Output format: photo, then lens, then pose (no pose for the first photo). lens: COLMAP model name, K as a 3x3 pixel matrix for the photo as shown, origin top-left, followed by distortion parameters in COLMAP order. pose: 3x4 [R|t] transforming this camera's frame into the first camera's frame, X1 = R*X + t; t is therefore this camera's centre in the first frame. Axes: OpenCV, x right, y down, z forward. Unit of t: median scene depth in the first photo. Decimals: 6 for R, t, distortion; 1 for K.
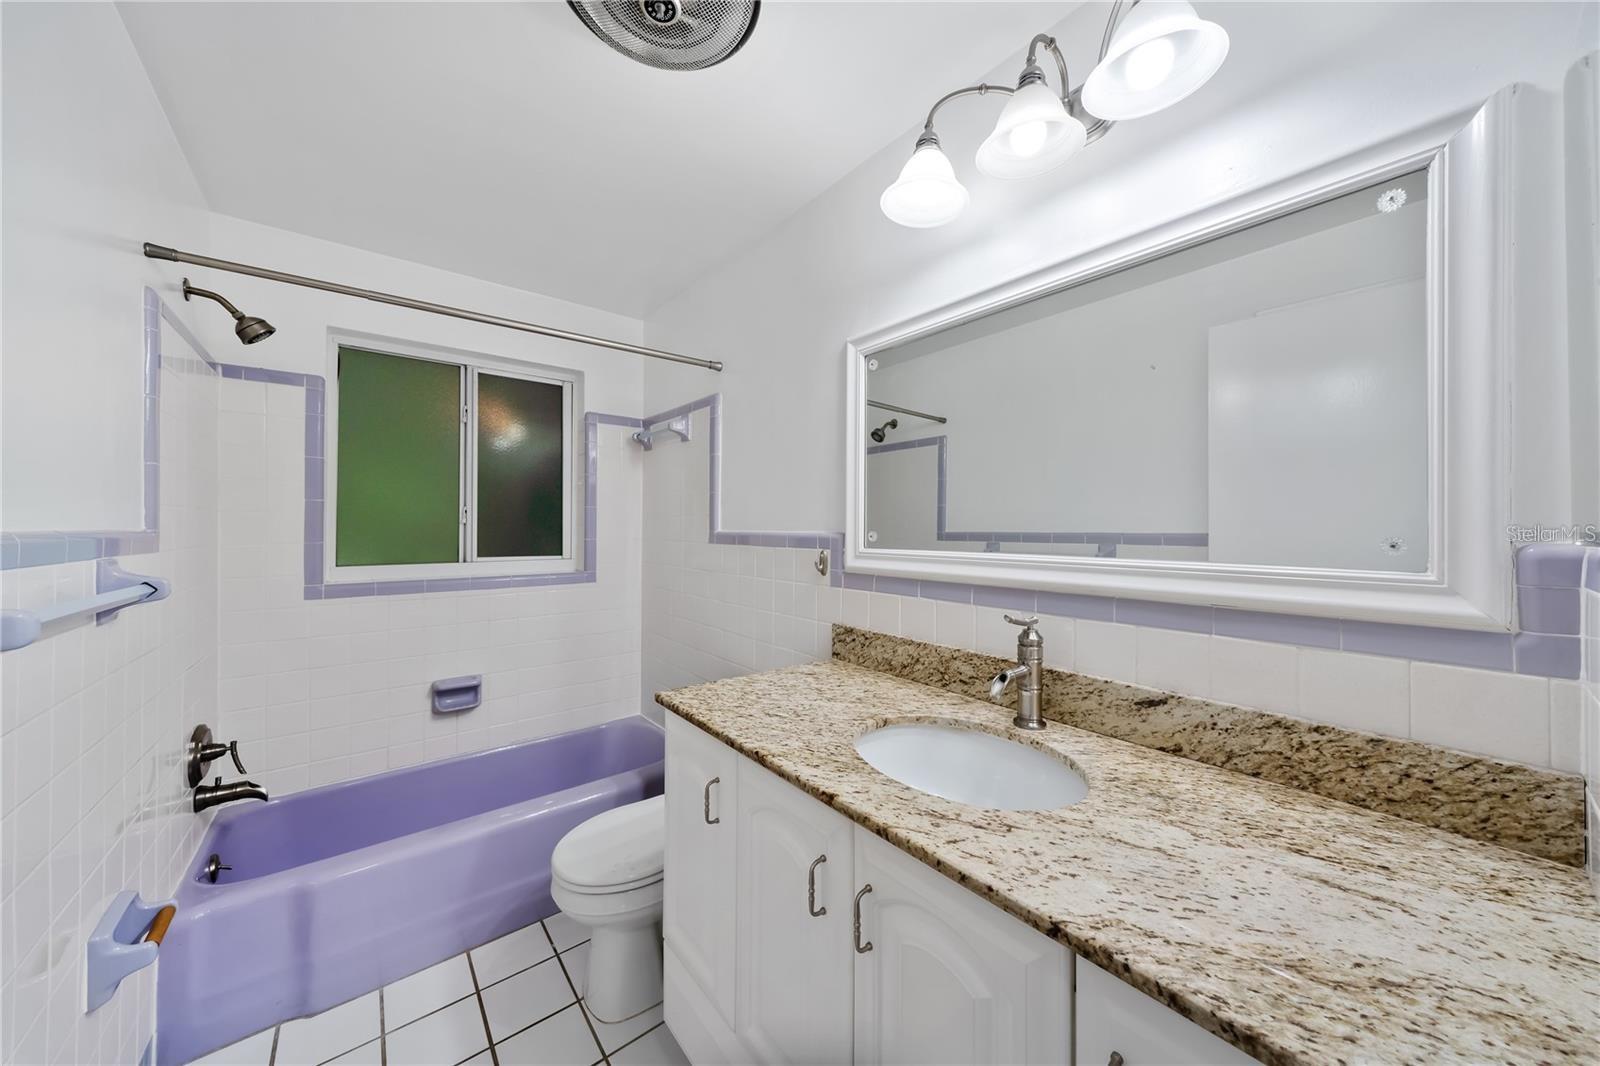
lens RADIAL K [[544.3, 0, 811.5], [0, 544.3, 529.0], [0, 0, 1]] dist [-0.001136, 0.000266]
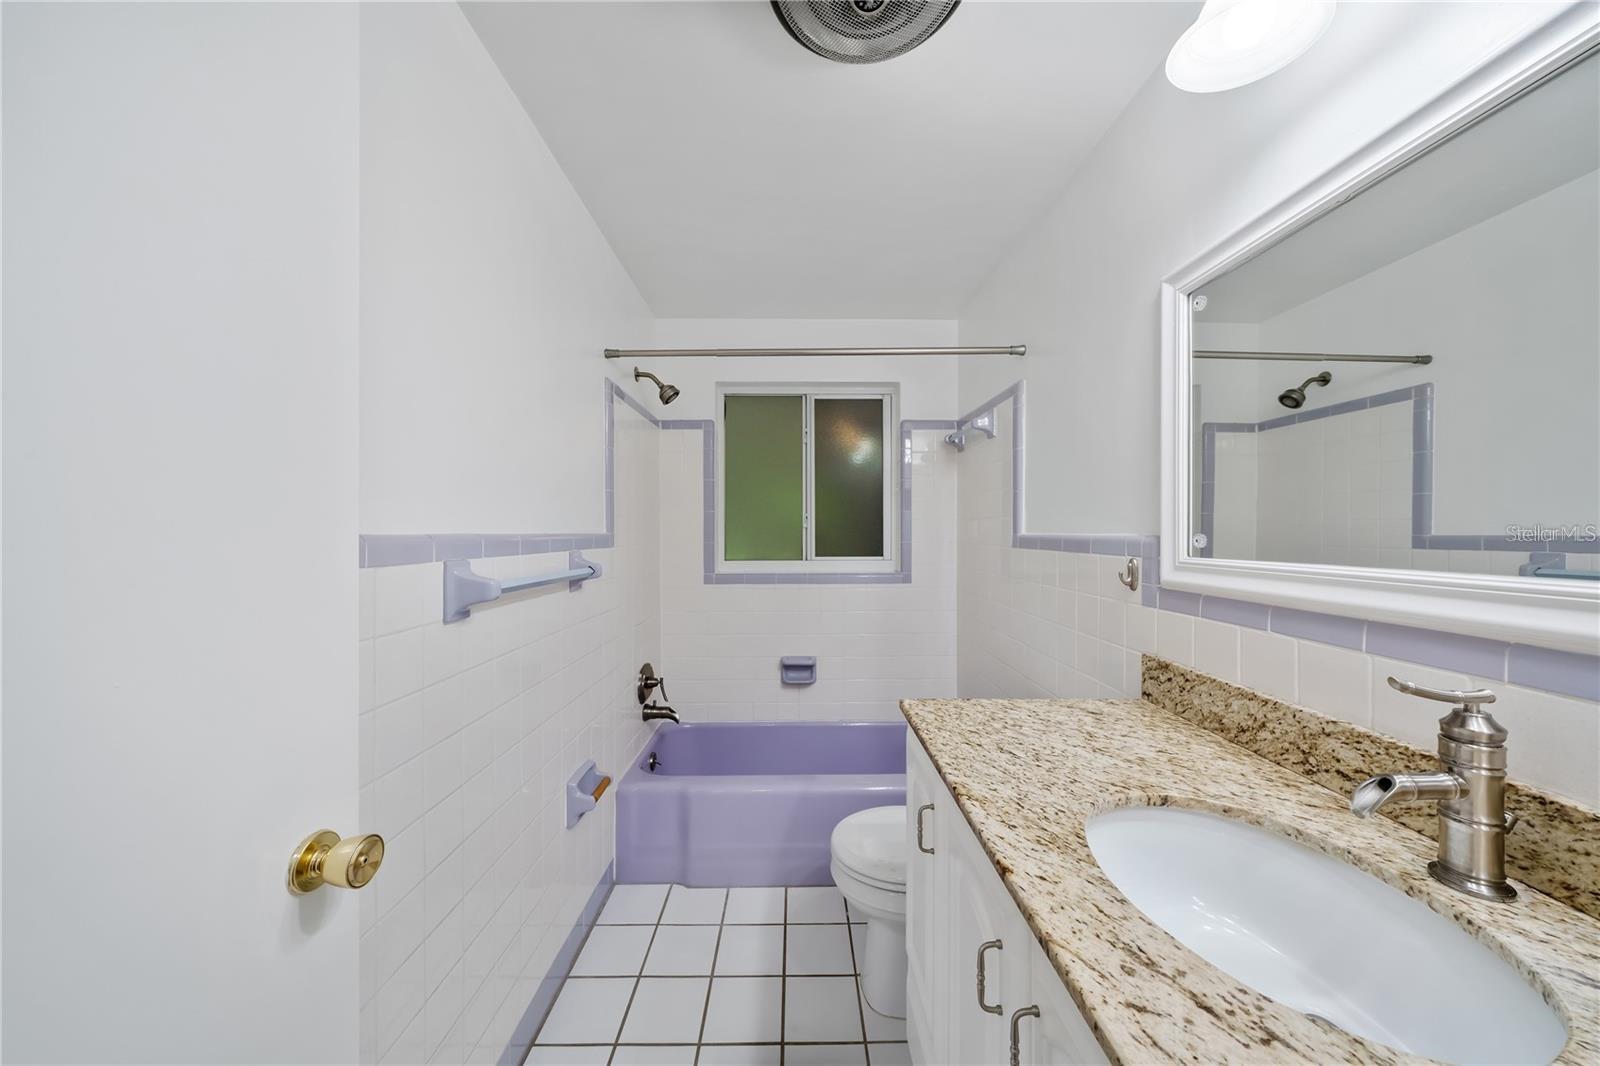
lens RADIAL K [[544.3, 0, 801.1], [0, 544.3, 534.1], [0, 0, 1]] dist [-0.001136, 0.000266]
pose [[0.779107, -0.000424, -0.626891, 0.151613], [0.002270, 0.999995, 0.002144, 0.001909], [0.626887, -0.003093, 0.779104, 0.103012]]
